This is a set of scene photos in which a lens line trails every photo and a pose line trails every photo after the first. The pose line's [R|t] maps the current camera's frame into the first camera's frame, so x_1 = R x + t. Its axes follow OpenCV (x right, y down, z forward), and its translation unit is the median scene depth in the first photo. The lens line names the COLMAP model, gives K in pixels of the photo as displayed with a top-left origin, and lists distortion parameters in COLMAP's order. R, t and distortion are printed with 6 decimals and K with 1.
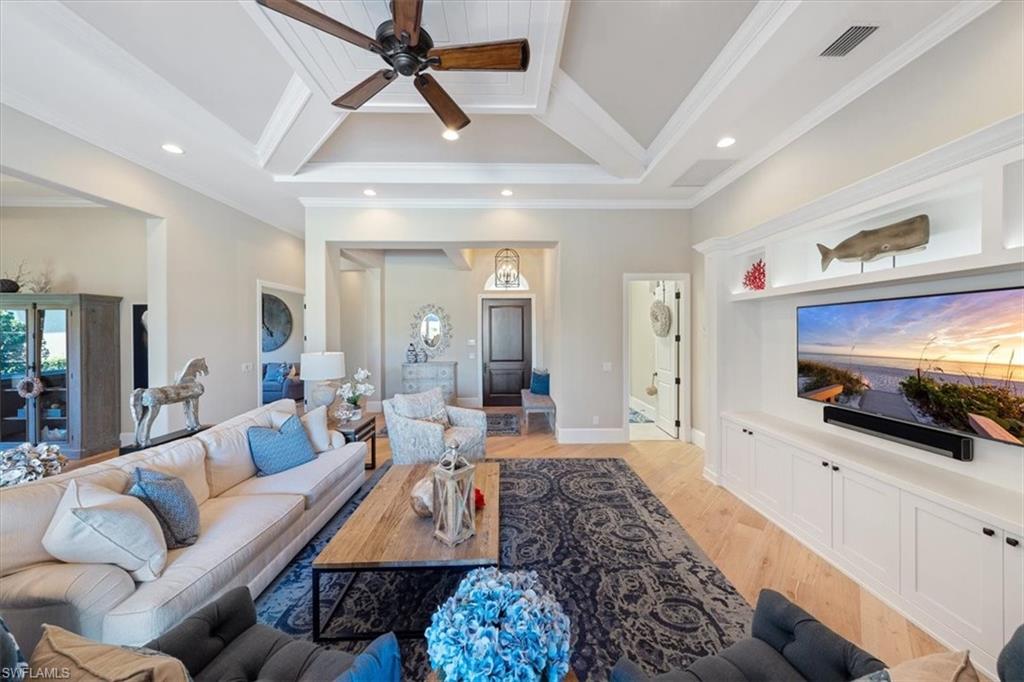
lens RADIAL K [[358.4, 0, 517.2], [0, 358.4, 334.2], [0, 0, 1]] dist [0.004442, -0.000006]
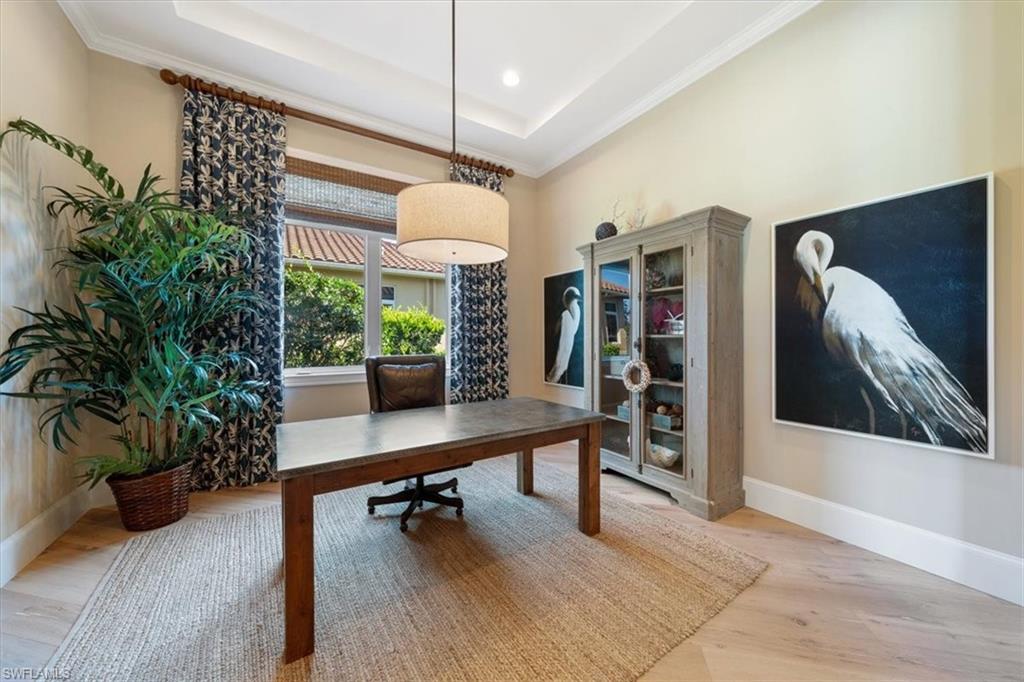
lens RADIAL K [[362.5, 0, 511.4], [0, 362.5, 334.0], [0, 0, 1]] dist [0.000442, 0.000264]
pose [[0.513481, -0.003684, -0.858093, -1.298372], [-0.005249, 0.999959, -0.007434, 0.112660], [0.858085, 0.008321, 0.513440, 0.681666]]
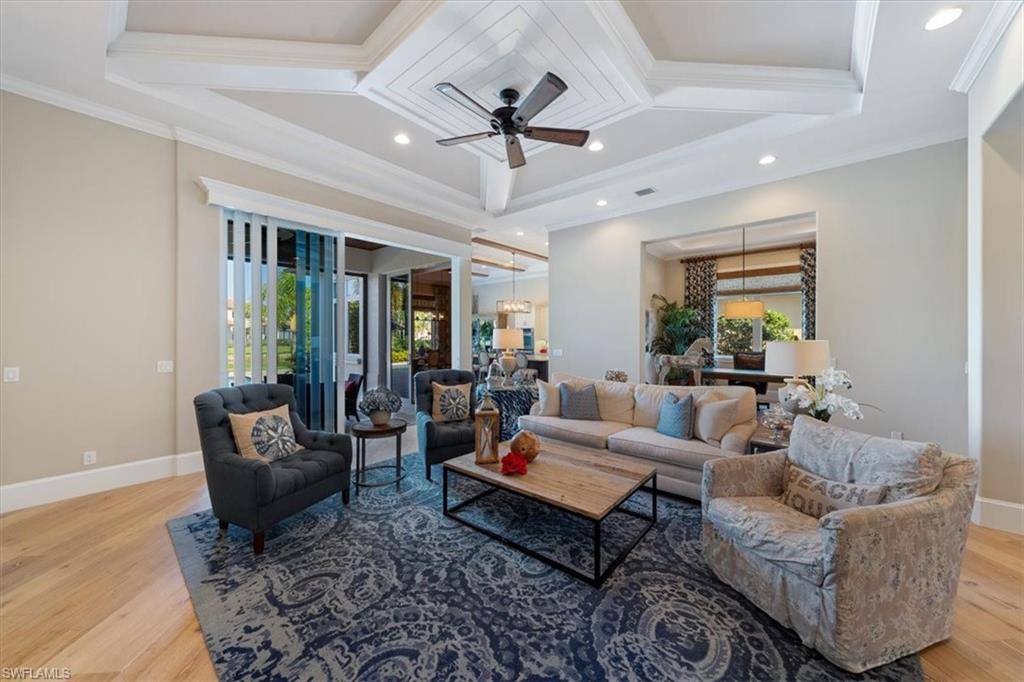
lens RADIAL K [[362.5, 0, 511.8], [0, 362.5, 338.1], [0, 0, 1]] dist [0.000442, 0.000264]
pose [[-0.678947, 0.007976, -0.734144, 0.529365], [-0.002239, 0.999914, 0.012934, 0.050738], [0.734184, 0.010426, -0.678871, 1.374468]]
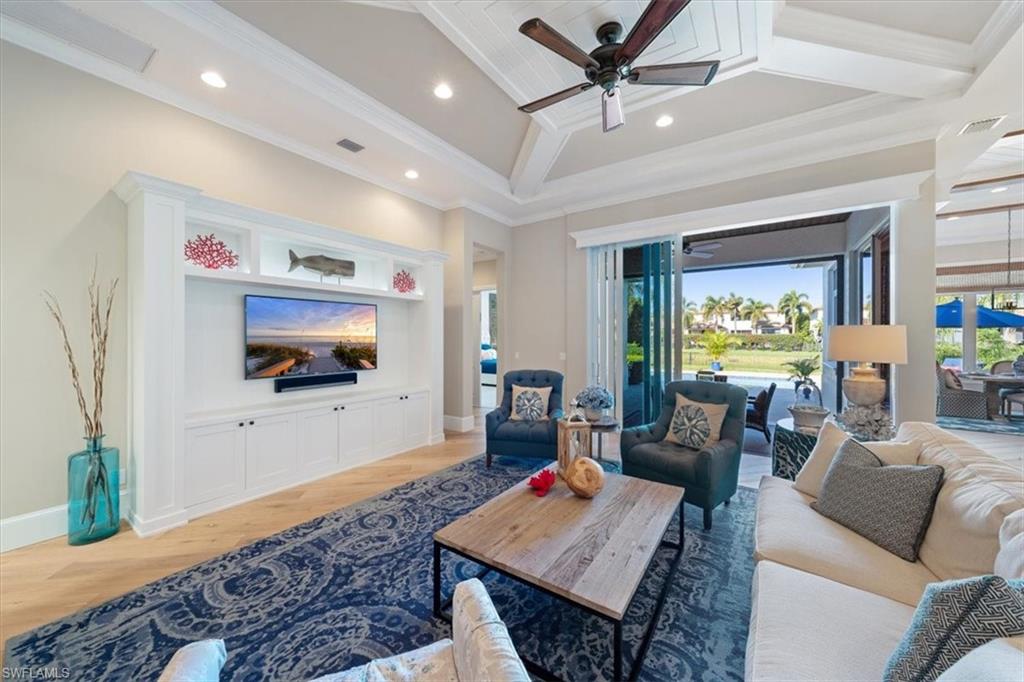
lens RADIAL K [[362.5, 0, 512.2], [0, 362.5, 337.1], [0, 0, 1]] dist [0.000442, 0.000264]
pose [[-0.806641, 0.003970, 0.591028, -0.503683], [0.005697, 0.999983, 0.001058, 0.056099], [-0.591014, 0.004221, -0.806650, 1.450574]]
